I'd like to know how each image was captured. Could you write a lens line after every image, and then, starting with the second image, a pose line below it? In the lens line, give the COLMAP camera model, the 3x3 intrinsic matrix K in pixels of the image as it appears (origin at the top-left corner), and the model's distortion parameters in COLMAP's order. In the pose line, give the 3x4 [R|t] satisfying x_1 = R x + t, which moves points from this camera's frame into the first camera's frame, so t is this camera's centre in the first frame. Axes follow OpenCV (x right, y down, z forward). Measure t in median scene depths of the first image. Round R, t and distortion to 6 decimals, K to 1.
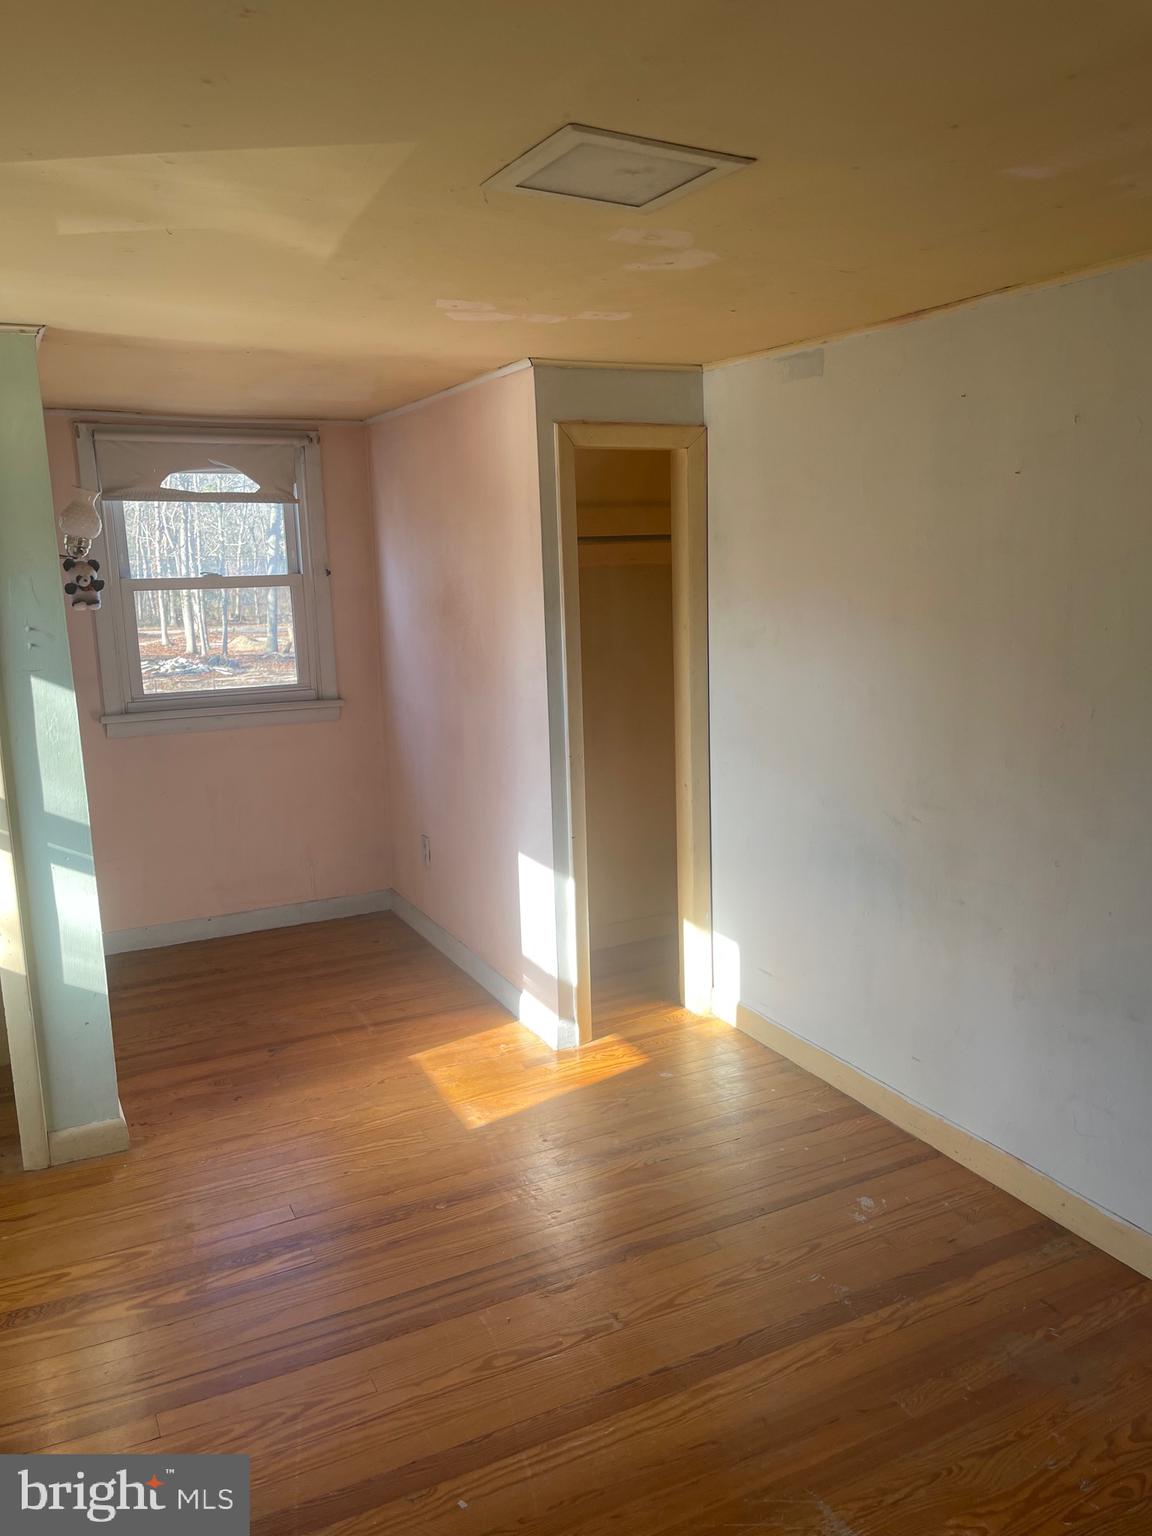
lens RADIAL K [[1177.1, 0, 568.3], [0, 1177.1, 779.6], [0, 0, 1]] dist [0.074868, -0.105352]
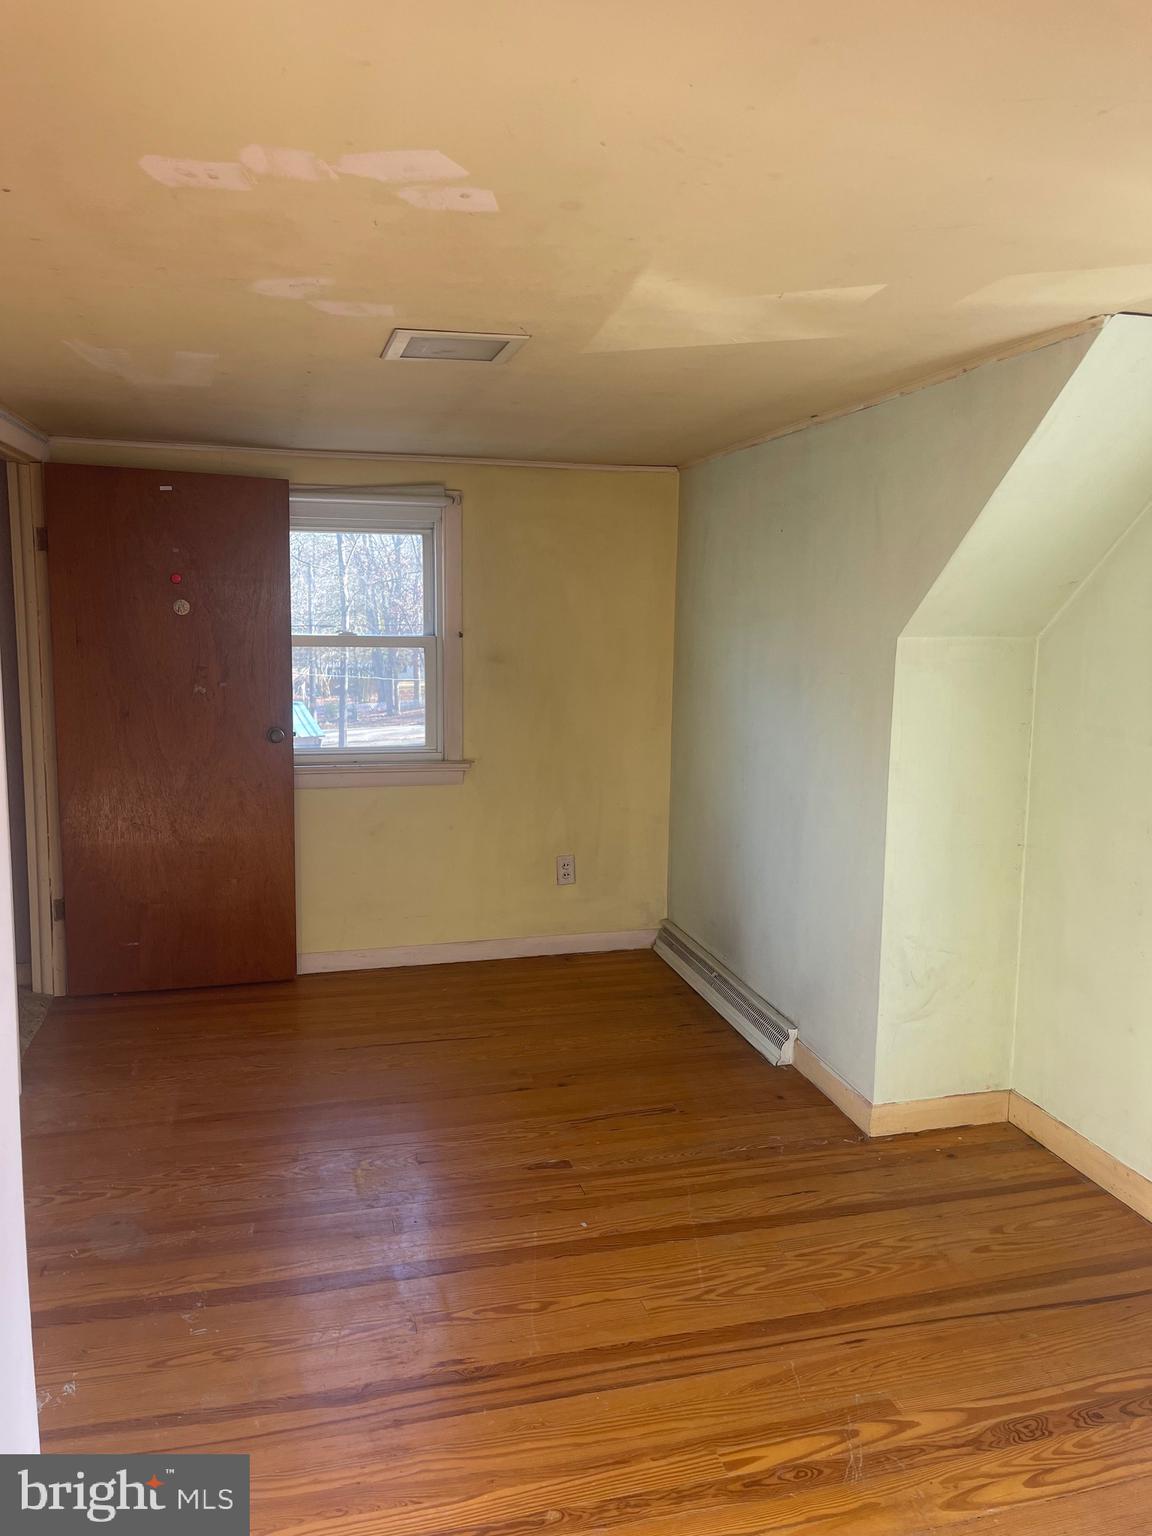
lens RADIAL K [[1177.1, 0, 568.3], [0, 1177.1, 779.6], [0, 0, 1]] dist [0.074868, -0.105352]
pose [[-0.976922, -0.013651, 0.213160, -0.308079], [0.059735, 0.940676, 0.334008, -0.335239], [-0.205074, 0.339032, -0.918151, 1.774384]]
